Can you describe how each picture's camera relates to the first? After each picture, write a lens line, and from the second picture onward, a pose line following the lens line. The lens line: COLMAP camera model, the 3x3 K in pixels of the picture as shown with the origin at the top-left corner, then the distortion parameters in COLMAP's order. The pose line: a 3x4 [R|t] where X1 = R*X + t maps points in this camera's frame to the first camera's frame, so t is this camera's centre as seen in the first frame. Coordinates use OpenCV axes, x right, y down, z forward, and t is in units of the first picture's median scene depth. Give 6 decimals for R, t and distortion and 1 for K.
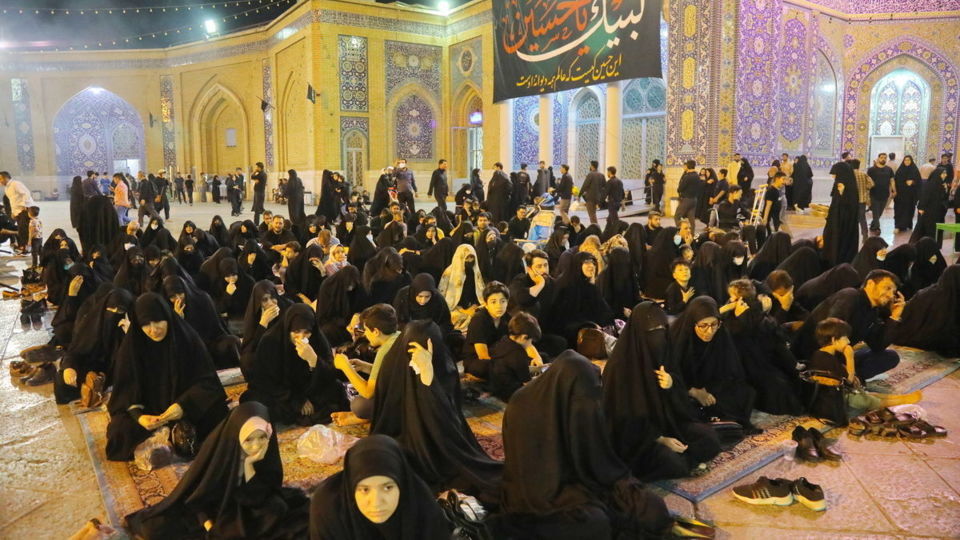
lens RADIAL K [[668.1, 0, 476.0], [0, 668.1, 267.6], [0, 0, 1]] dist [-0.064548, 0.004919]
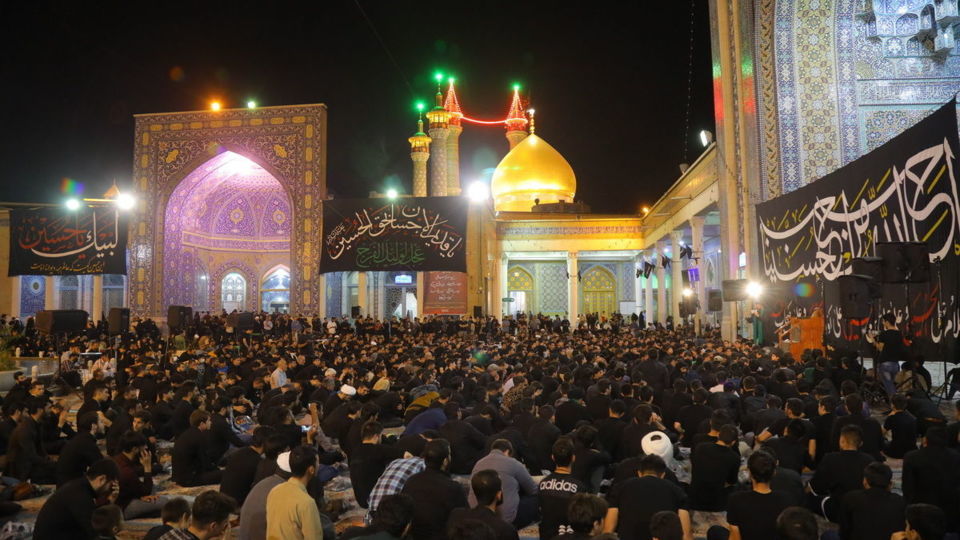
lens RADIAL K [[668.1, 0, 474.0], [0, 668.1, 262.7], [0, 0, 1]] dist [-0.064548, 0.004919]
pose [[0.657803, 0.054532, 0.751213, -0.523460], [0.107976, 0.980246, -0.165707, 0.133829], [-0.745410, 0.190115, 0.638921, -1.089718]]
